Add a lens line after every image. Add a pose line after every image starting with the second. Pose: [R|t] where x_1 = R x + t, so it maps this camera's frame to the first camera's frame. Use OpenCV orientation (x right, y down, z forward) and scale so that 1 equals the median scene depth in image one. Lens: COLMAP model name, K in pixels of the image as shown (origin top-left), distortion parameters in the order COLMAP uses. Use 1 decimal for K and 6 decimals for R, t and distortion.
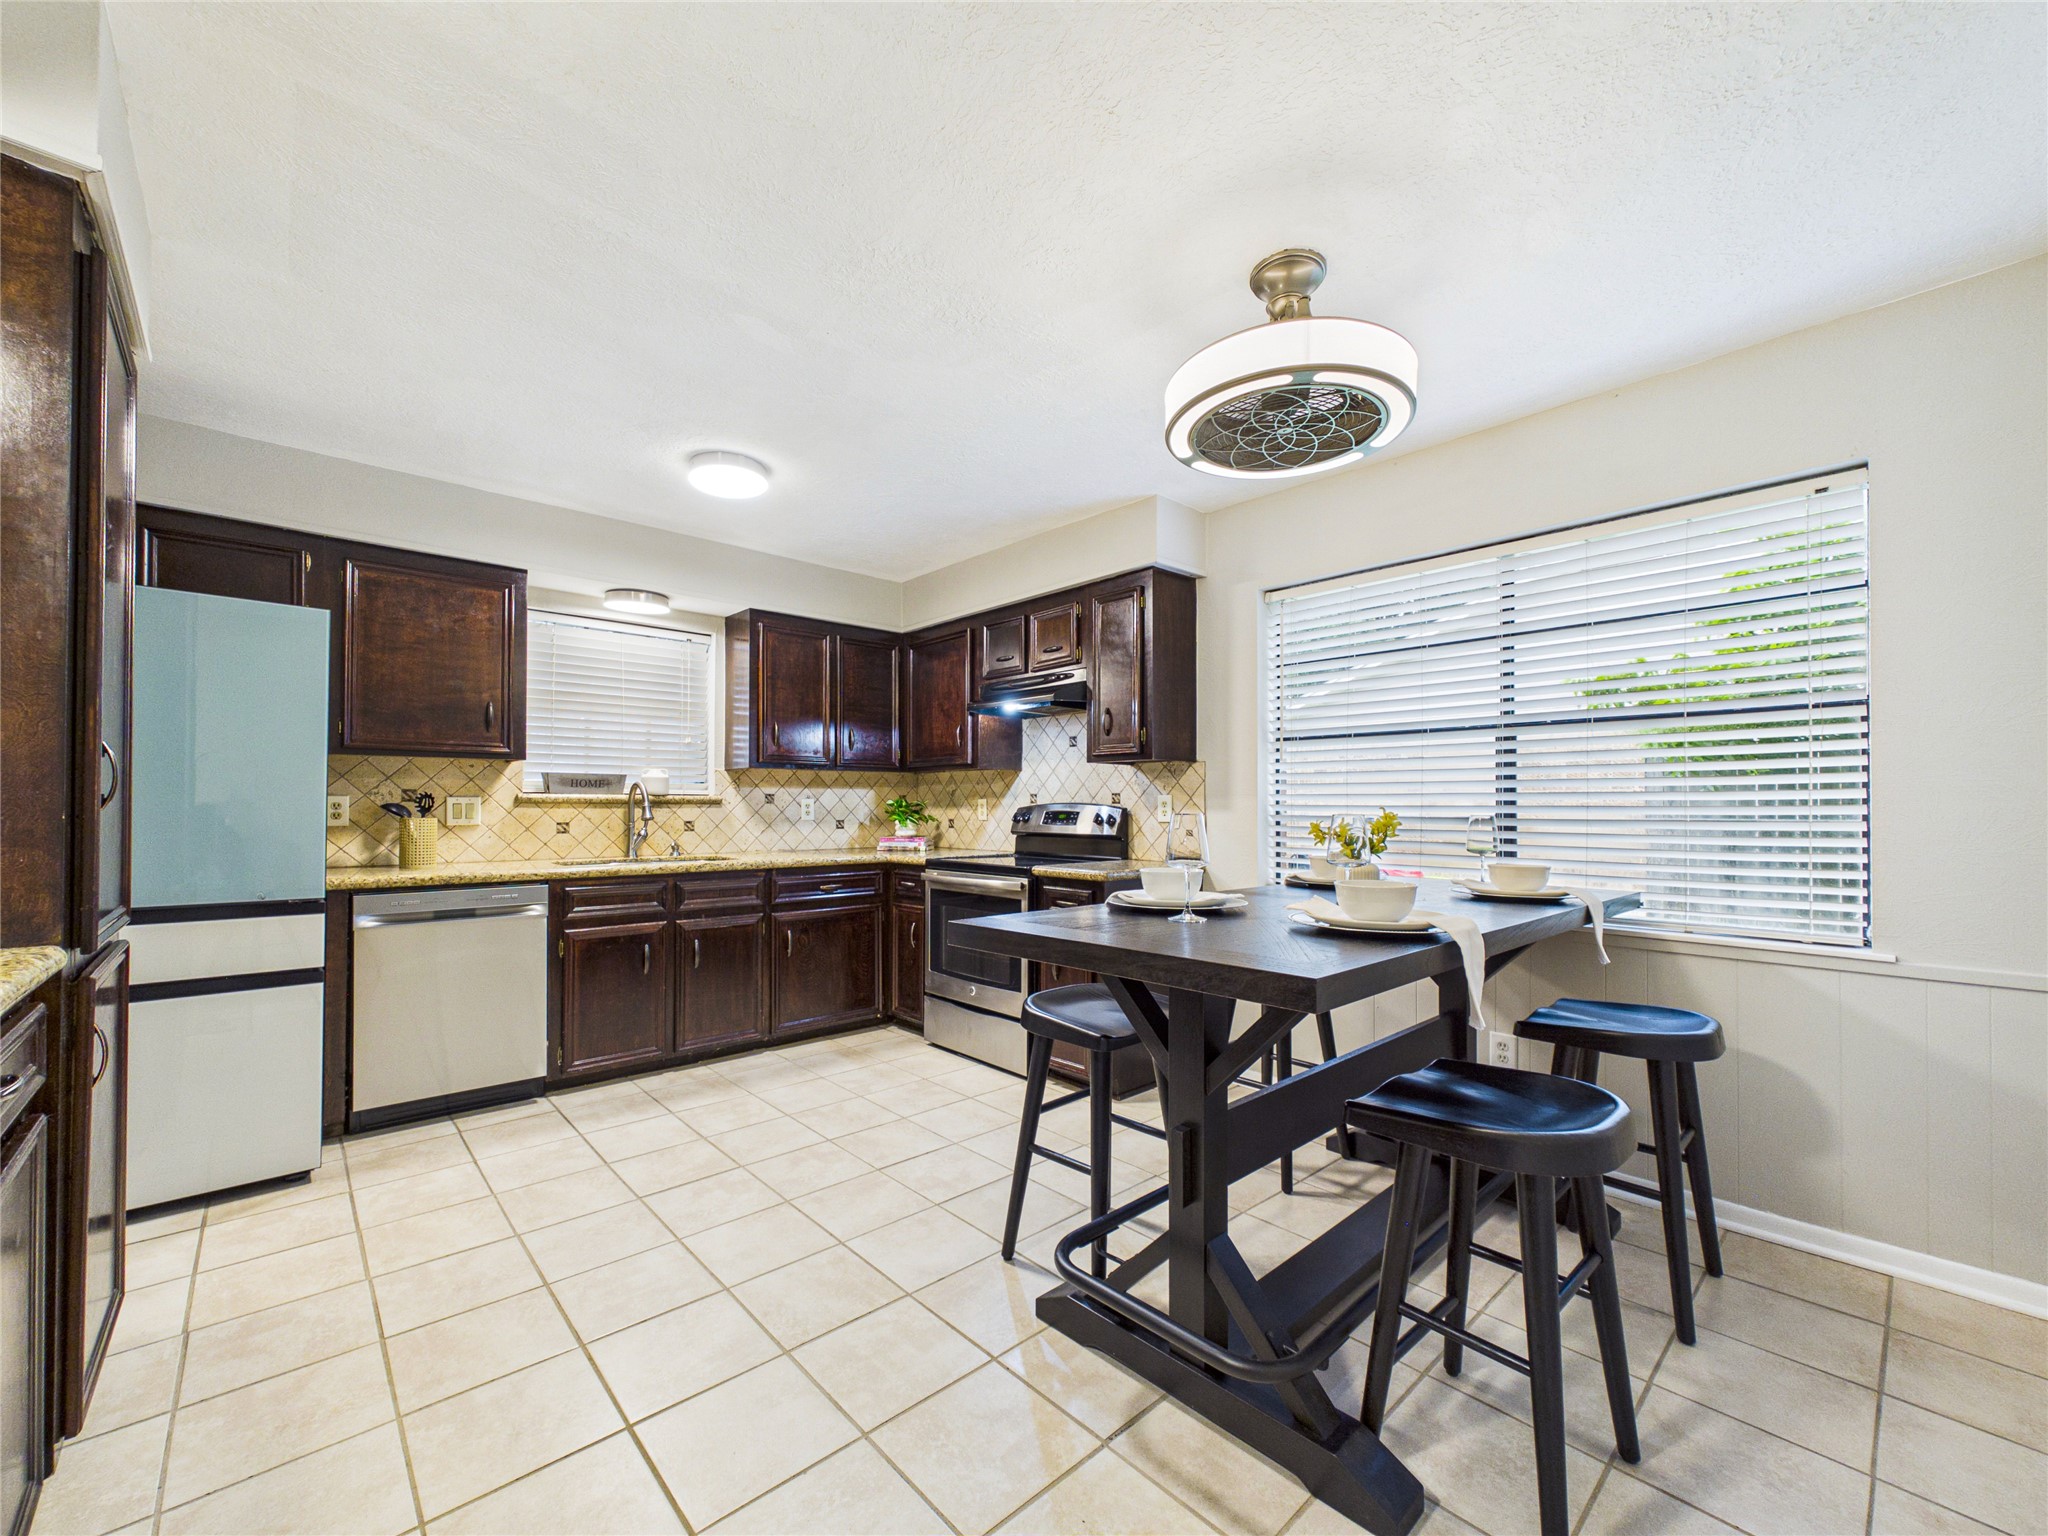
lens RADIAL K [[823.7, 0, 1026.0], [0, 823.7, 795.5], [0, 0, 1]] dist [0.000878, 0.000327]
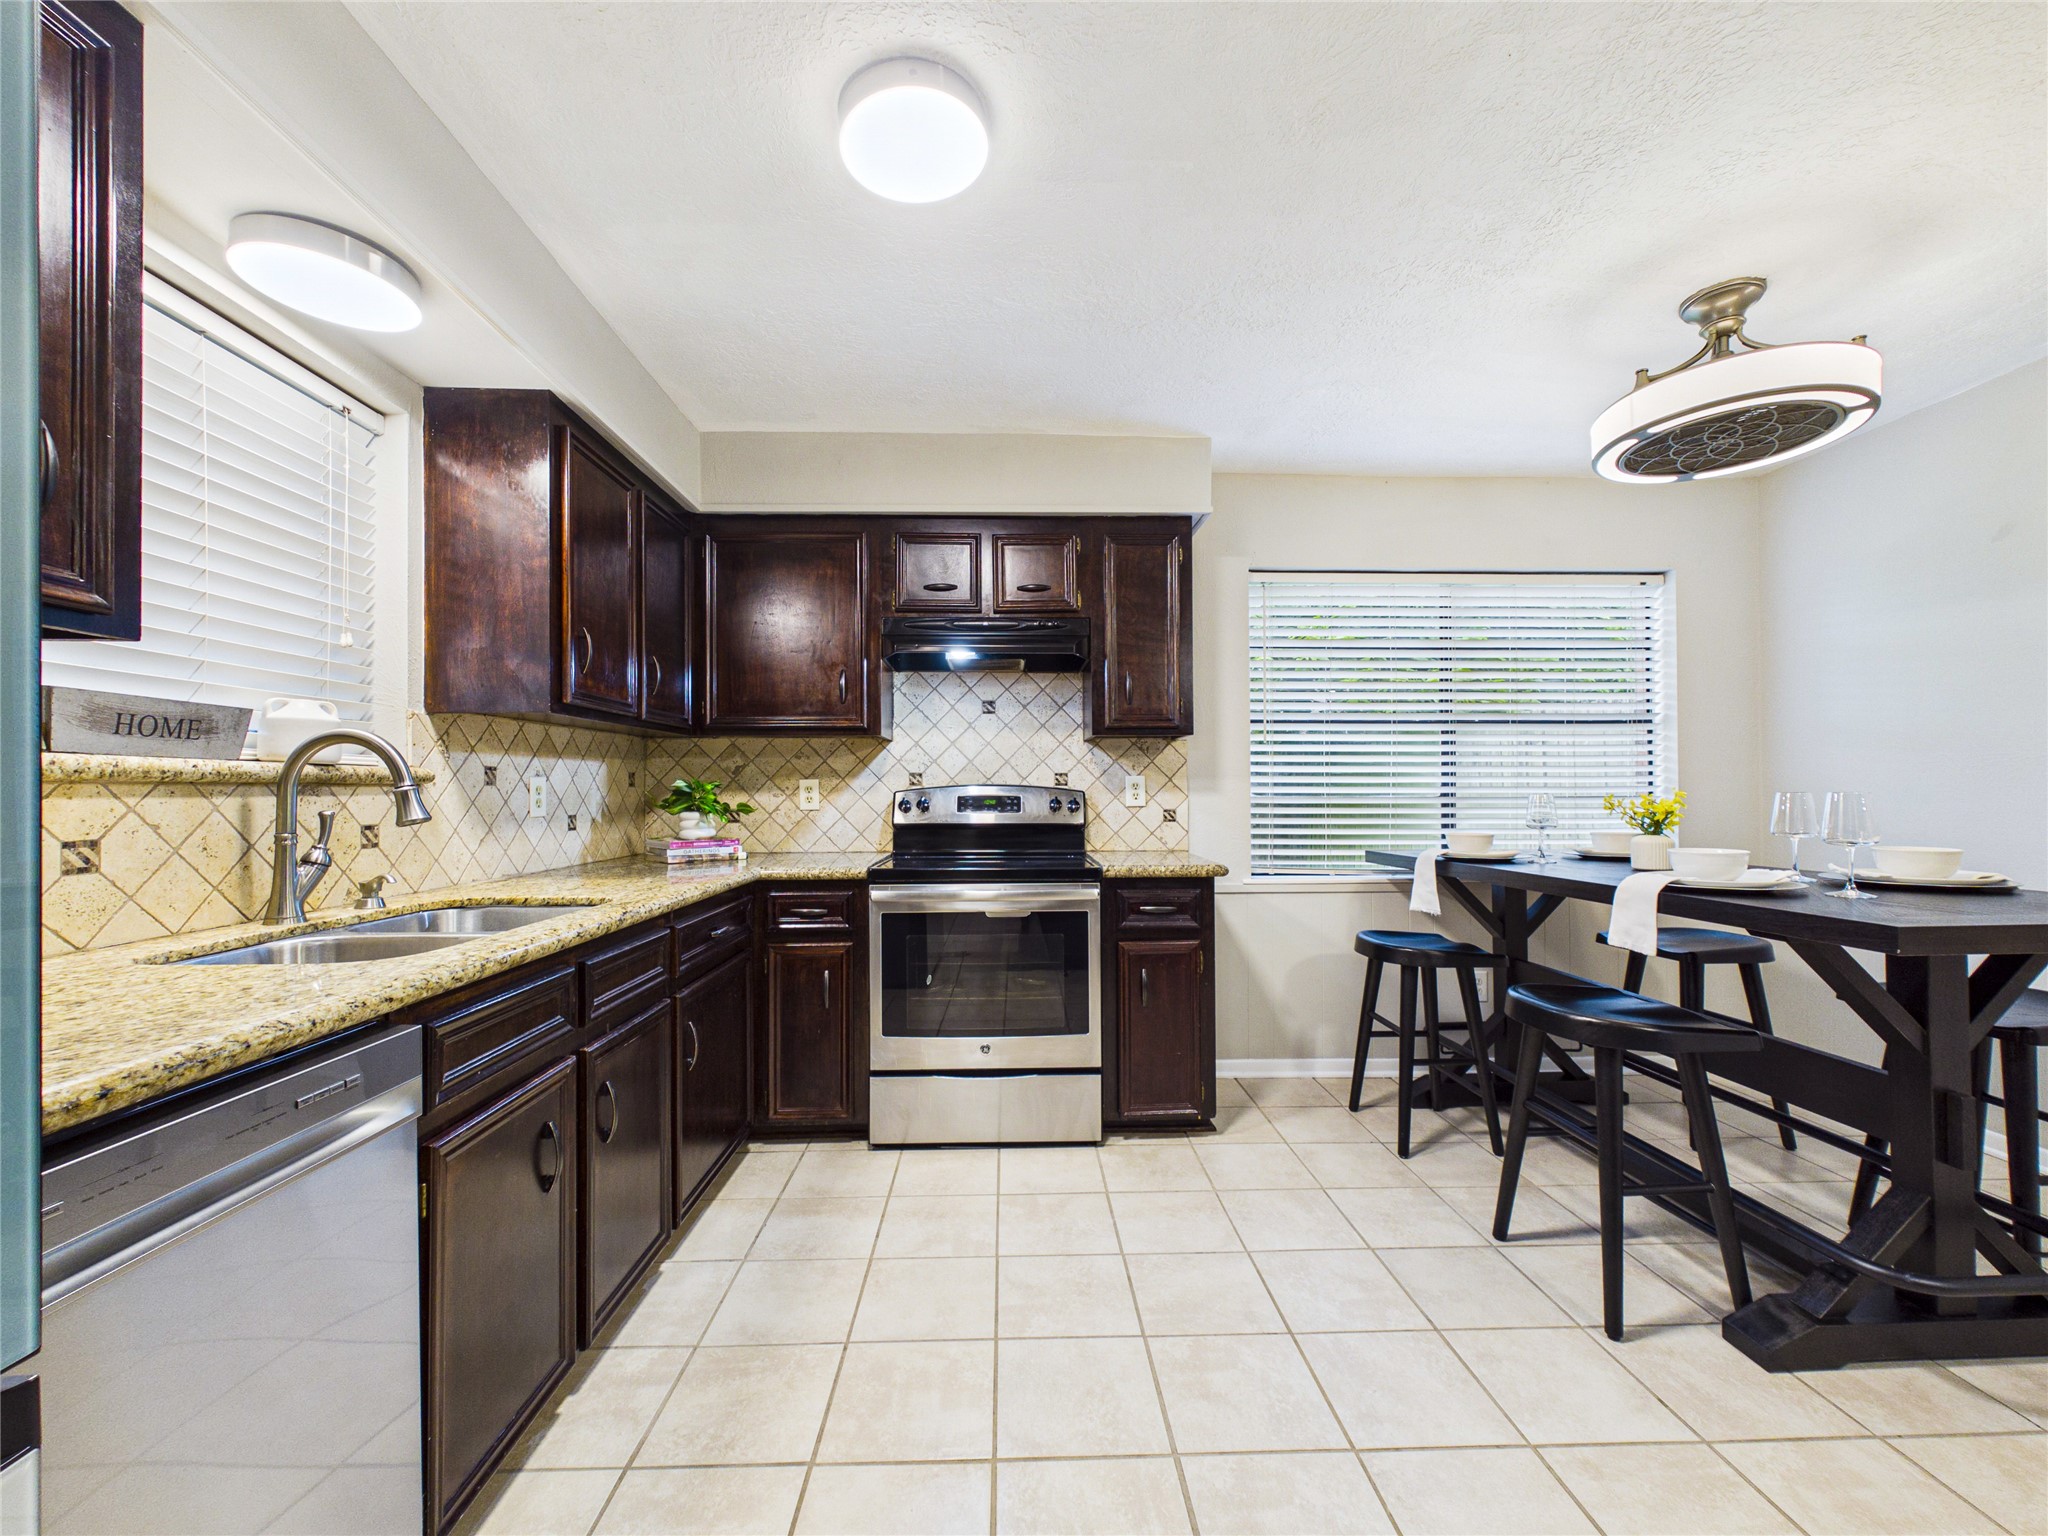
lens RADIAL K [[823.7, 0, 1022.6], [0, 823.7, 780.2], [0, 0, 1]] dist [0.000878, 0.000327]
pose [[0.655780, 0.005697, 0.754931, -0.553876], [-0.005835, 0.999980, -0.002478, 0.006934], [-0.754930, -0.002780, 0.655800, 0.487622]]
